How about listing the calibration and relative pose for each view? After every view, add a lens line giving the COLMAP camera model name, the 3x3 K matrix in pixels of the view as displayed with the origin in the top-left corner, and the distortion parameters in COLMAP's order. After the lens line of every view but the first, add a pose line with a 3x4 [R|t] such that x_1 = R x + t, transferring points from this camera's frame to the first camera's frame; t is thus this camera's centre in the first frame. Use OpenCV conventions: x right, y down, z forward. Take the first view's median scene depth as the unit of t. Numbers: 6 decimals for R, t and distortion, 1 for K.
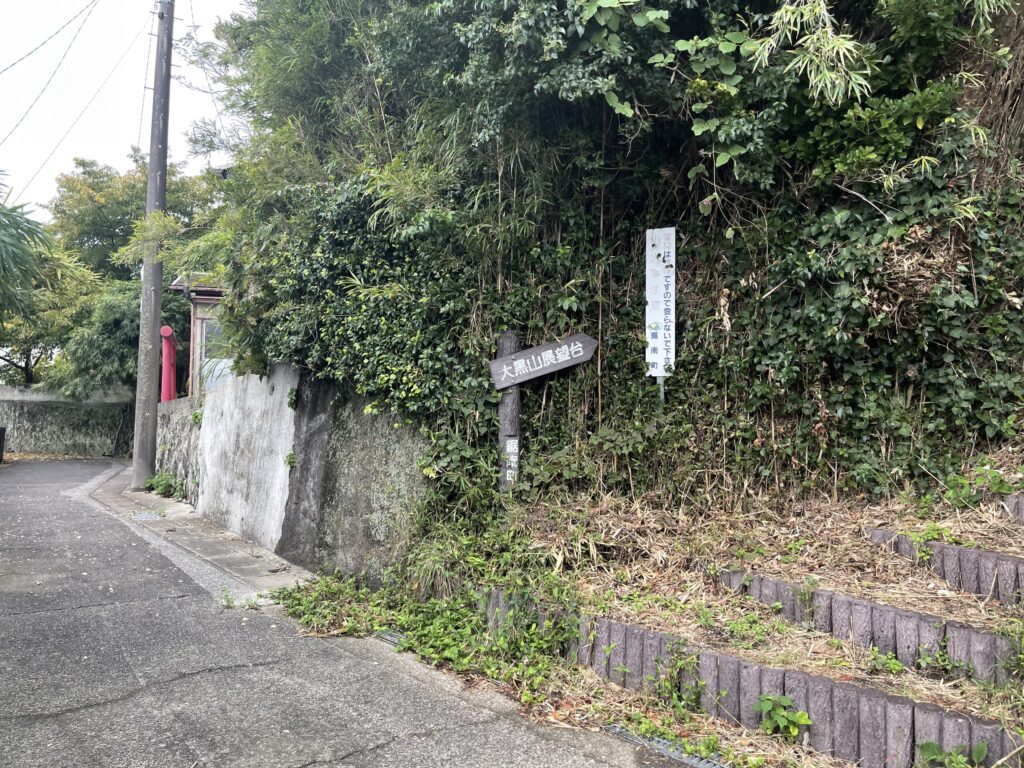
lens RADIAL K [[745.4, 0, 512.0], [0, 745.4, 384.0], [0, 0, 1]] dist [0.000568, -0.005355]
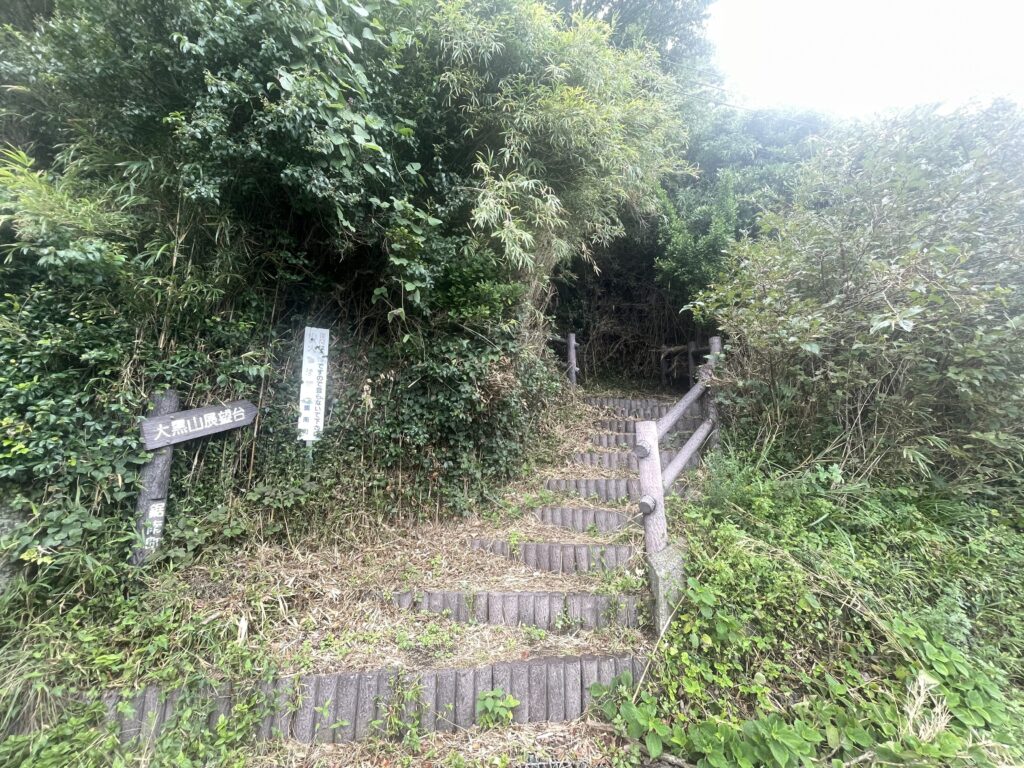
lens RADIAL K [[410.4, 0, 512.0], [0, 410.4, 384.0], [0, 0, 1]] dist [0.002057, 0.000009]
pose [[0.617870, 0.129974, 0.775463, -0.150432], [-0.001030, 0.986376, -0.164504, 0.010312], [-0.786280, 0.100844, 0.609586, 0.312499]]
